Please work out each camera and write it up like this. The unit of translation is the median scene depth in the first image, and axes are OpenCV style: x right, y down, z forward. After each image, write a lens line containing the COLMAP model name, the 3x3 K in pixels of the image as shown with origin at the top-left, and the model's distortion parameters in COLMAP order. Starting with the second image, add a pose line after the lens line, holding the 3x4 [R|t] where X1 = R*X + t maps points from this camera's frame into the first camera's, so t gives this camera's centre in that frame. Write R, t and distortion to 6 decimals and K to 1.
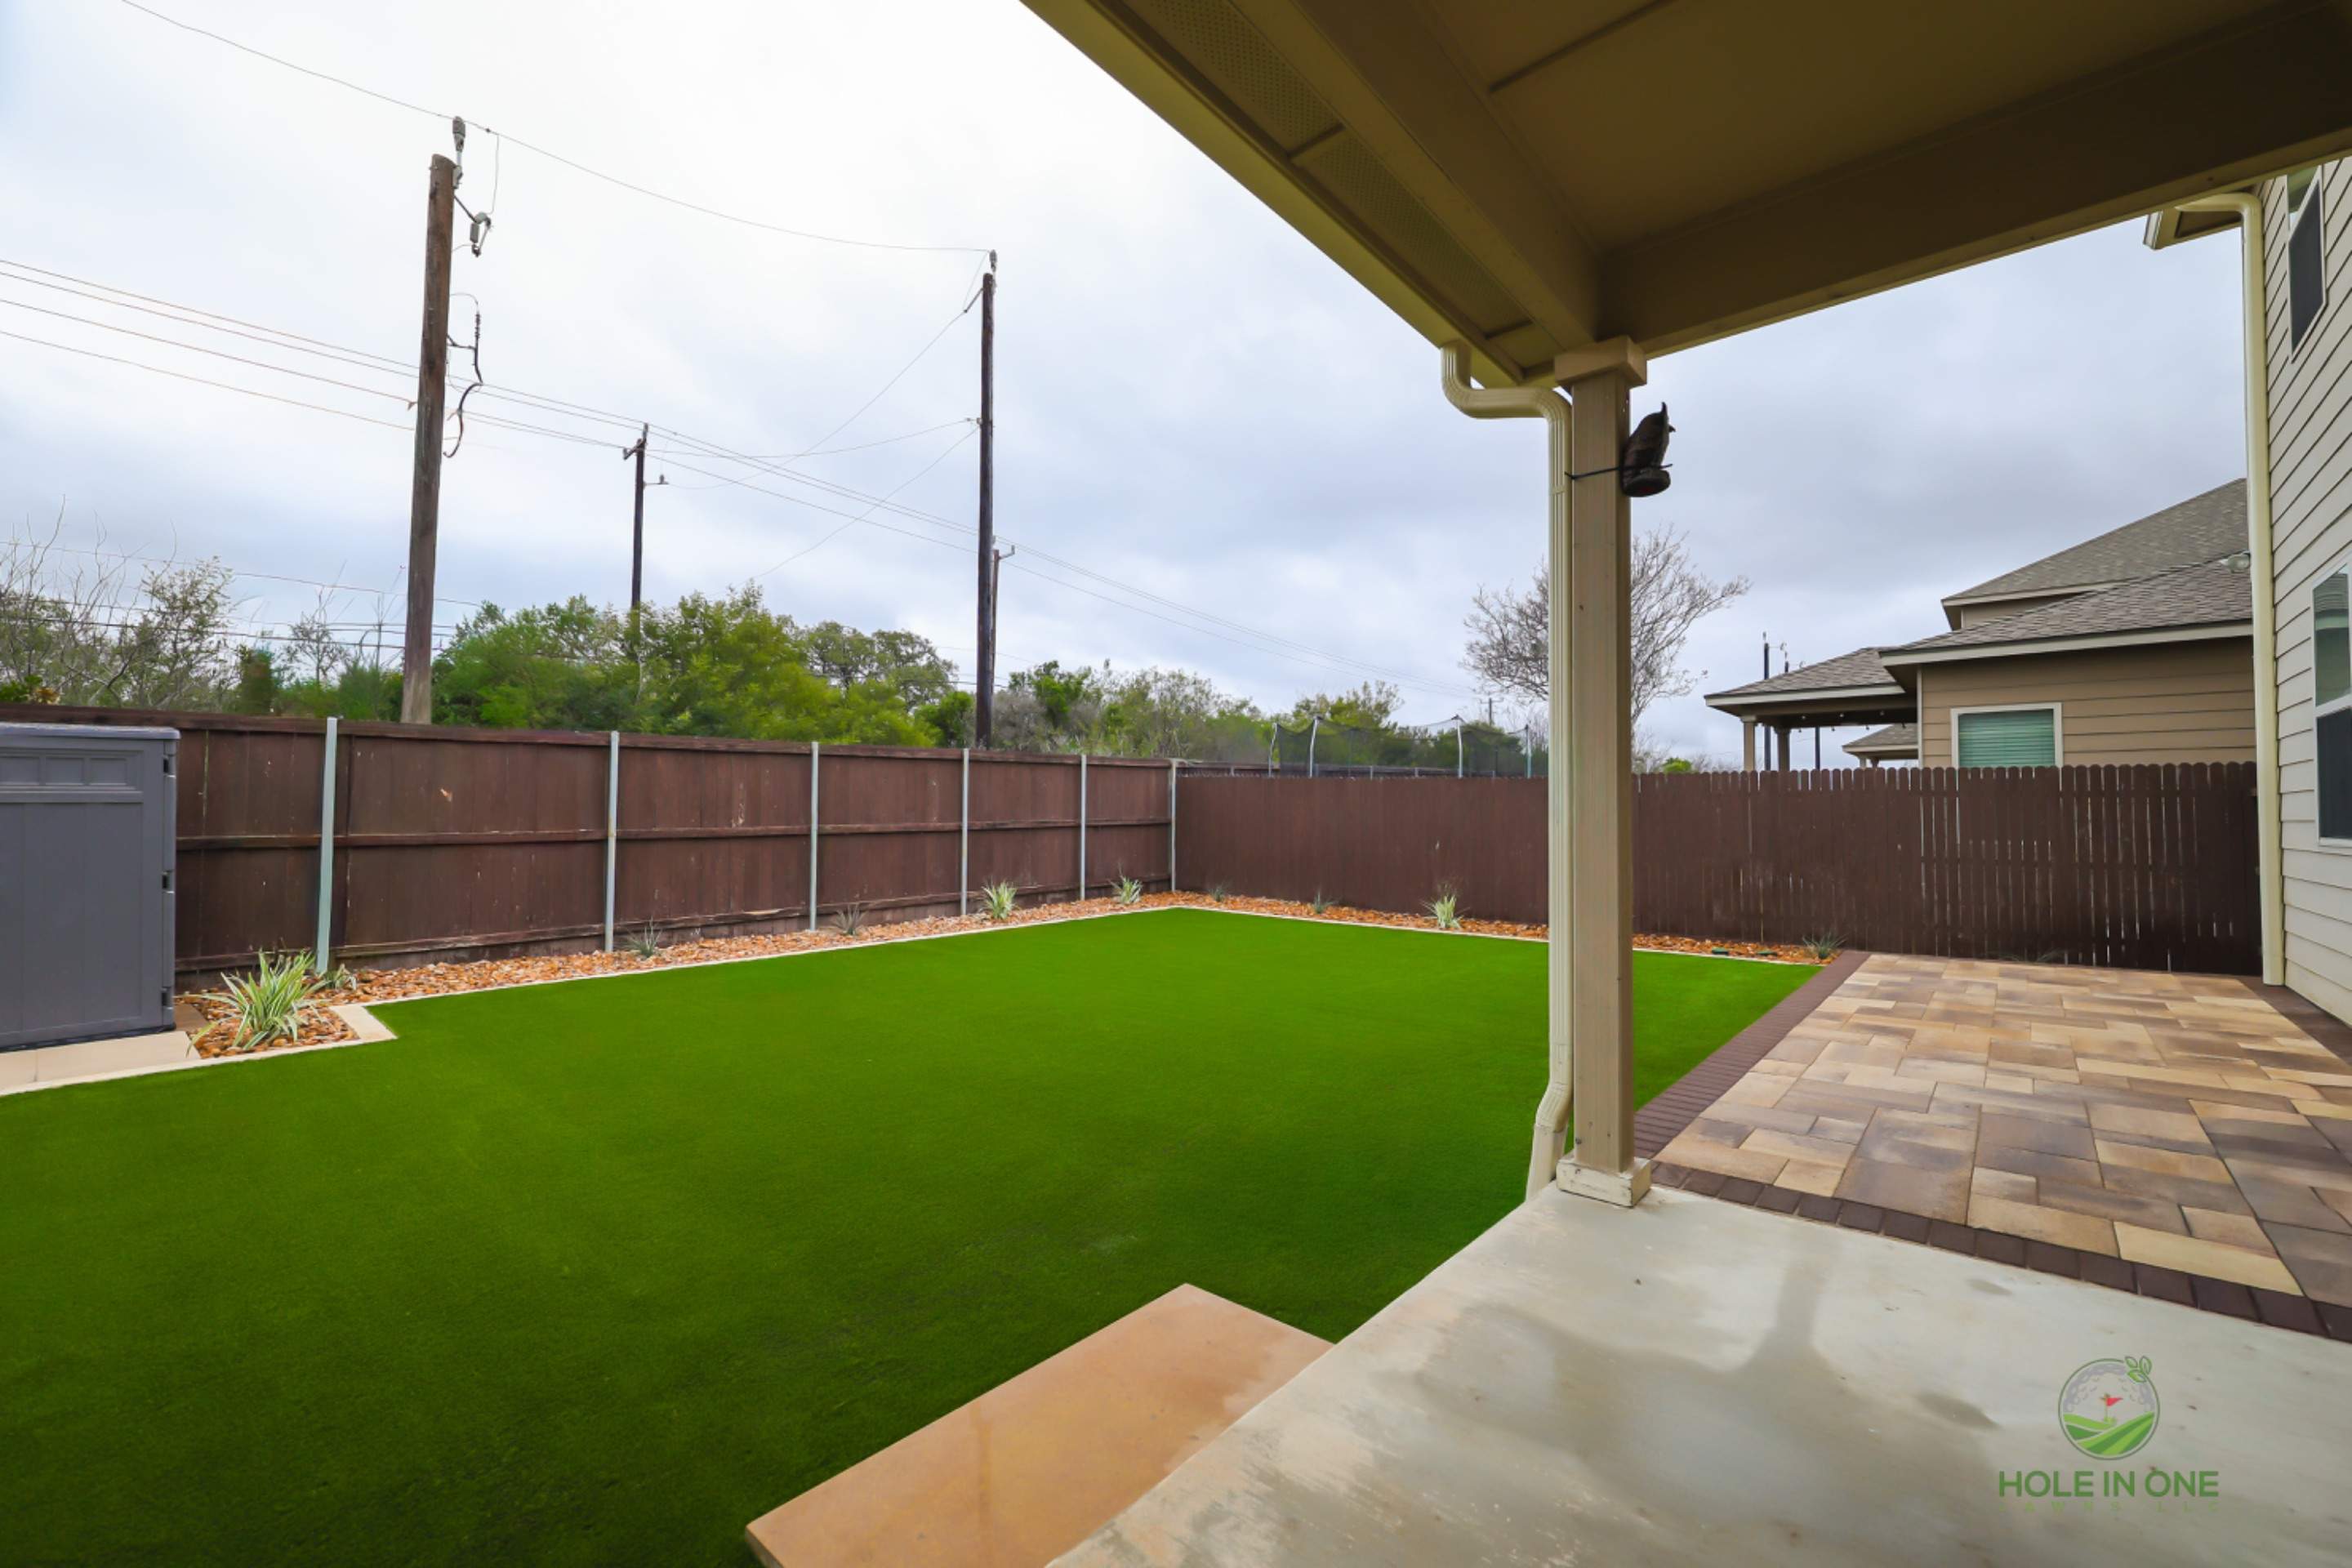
lens RADIAL K [[956.6, 0, 1169.2], [0, 956.6, 785.7], [0, 0, 1]] dist [0.000838, -0.000105]
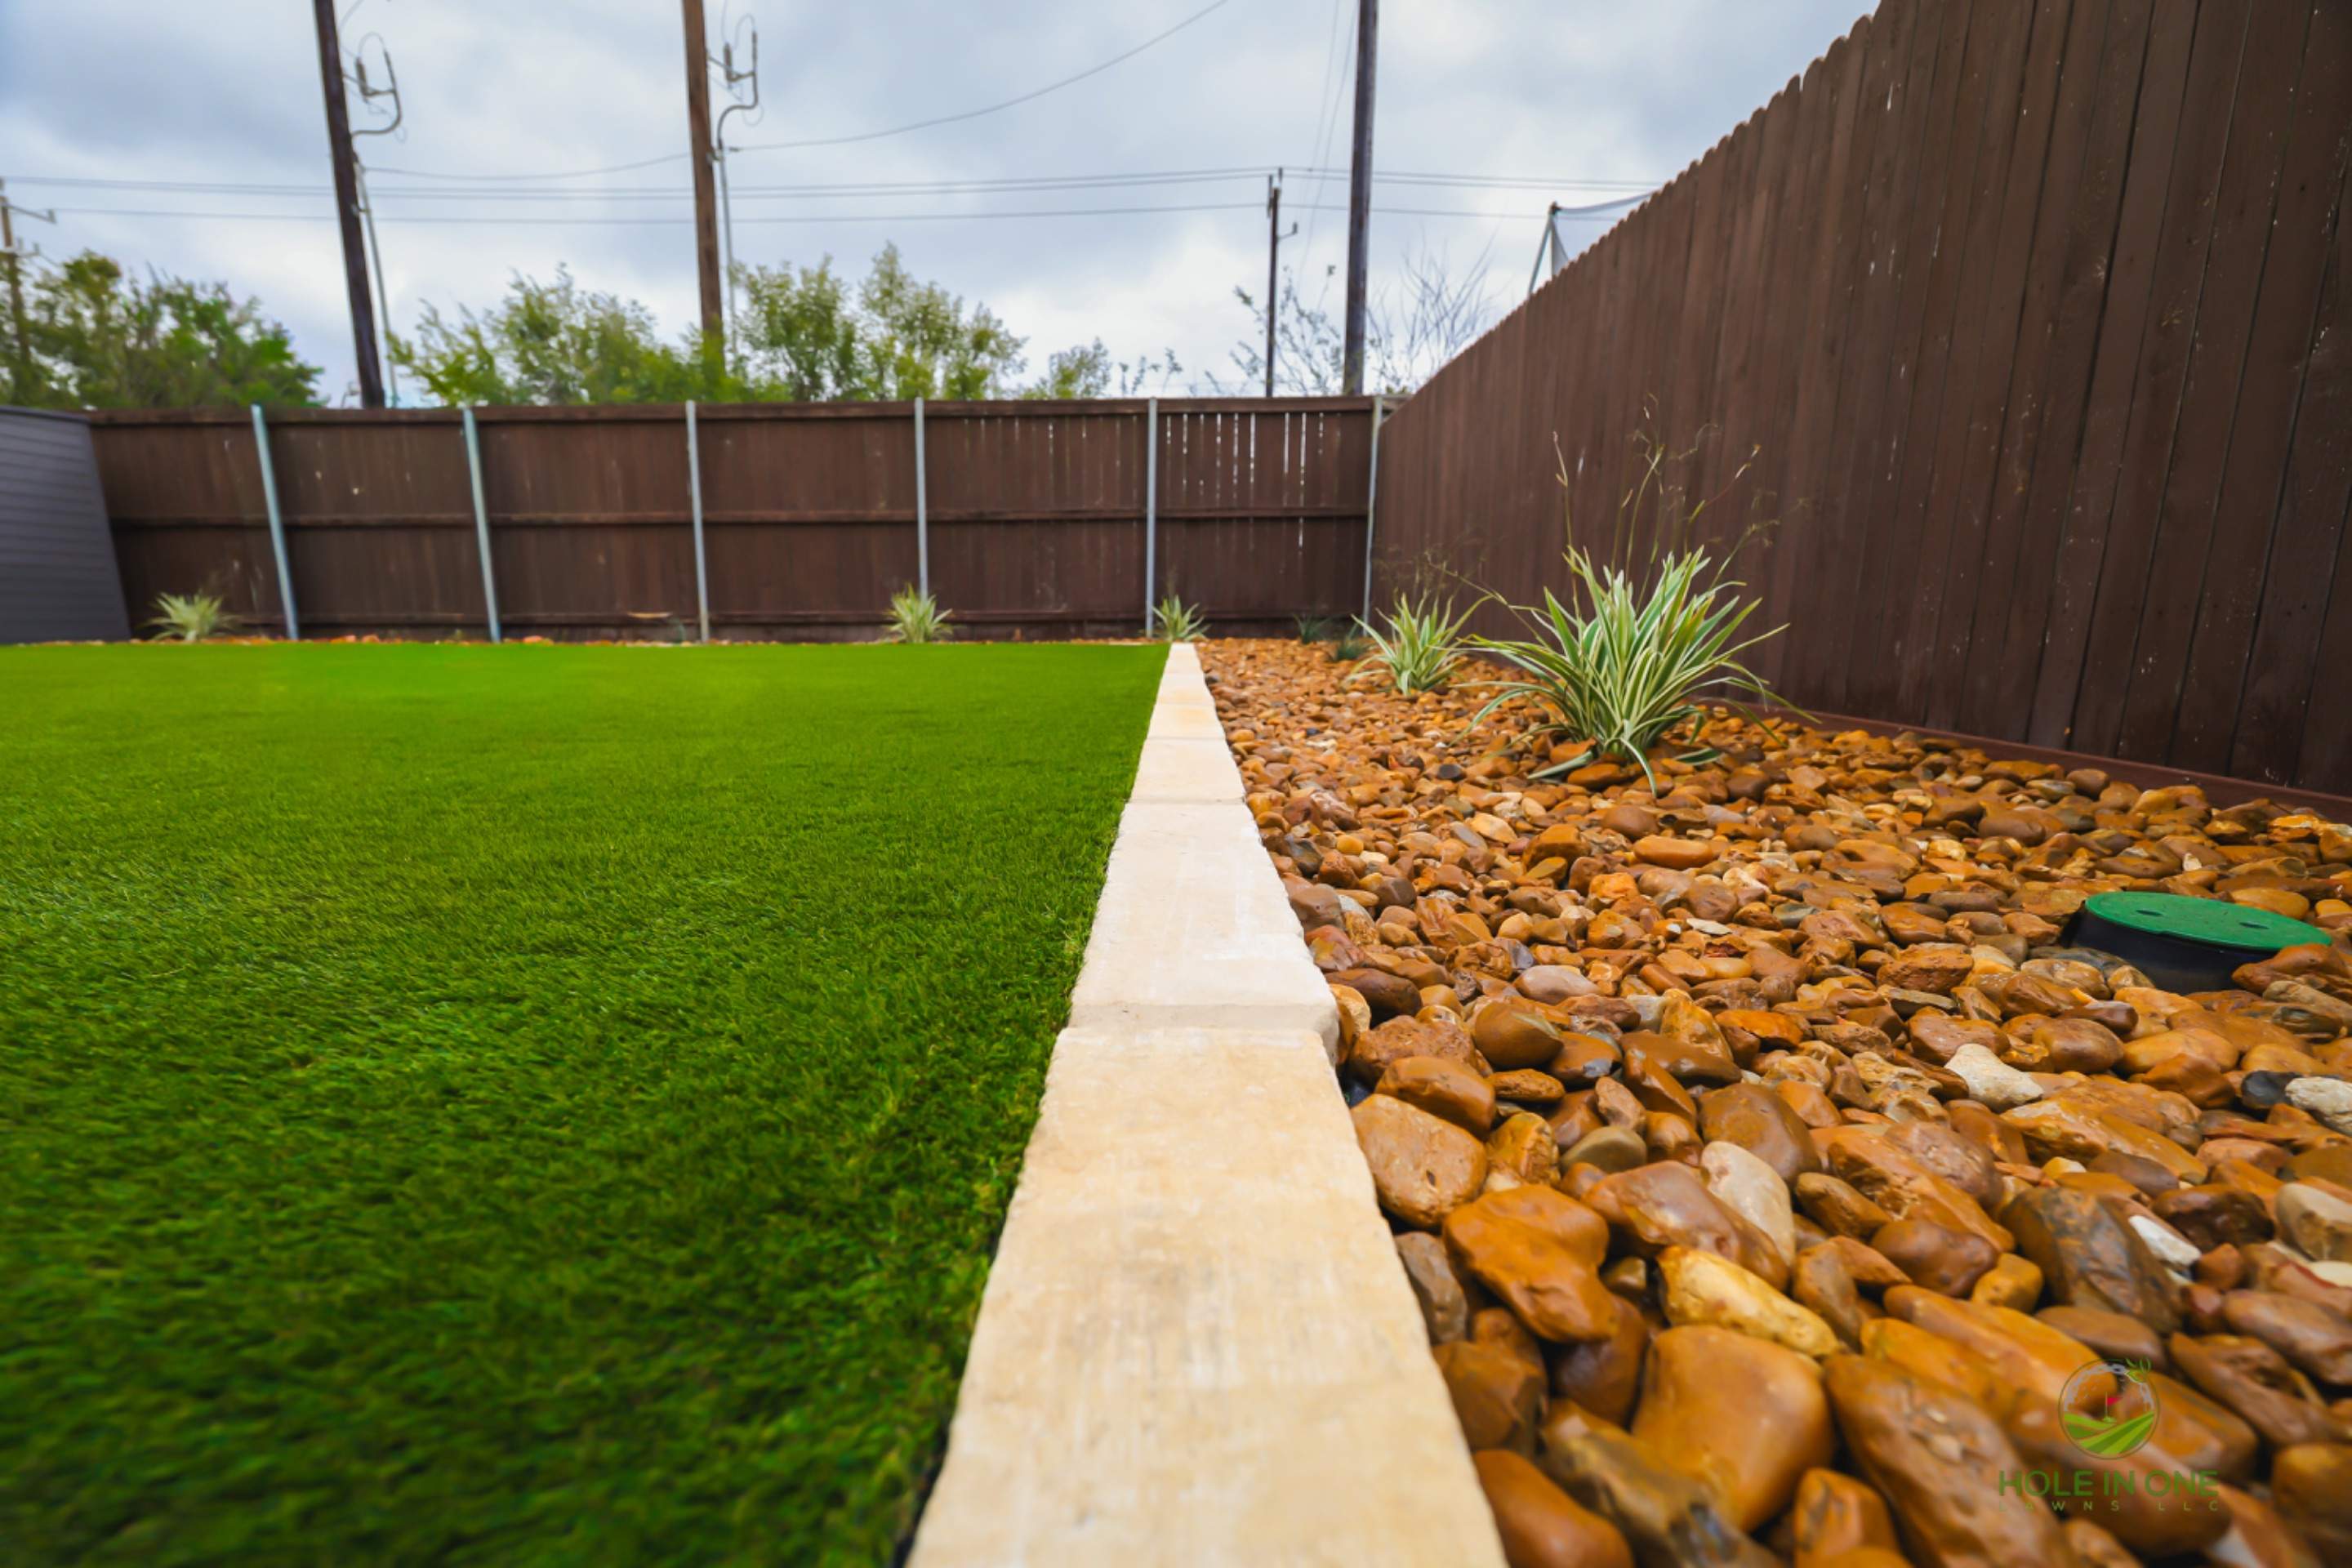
lens RADIAL K [[956.6, 0, 1161.6], [0, 956.6, 786.3], [0, 0, 1]] dist [0.000838, -0.000105]
pose [[0.652127, 0.131404, -0.746634, 0.482321], [0.018333, 0.981842, 0.188812, 0.115811], [0.757888, -0.136818, 0.637877, 0.696835]]
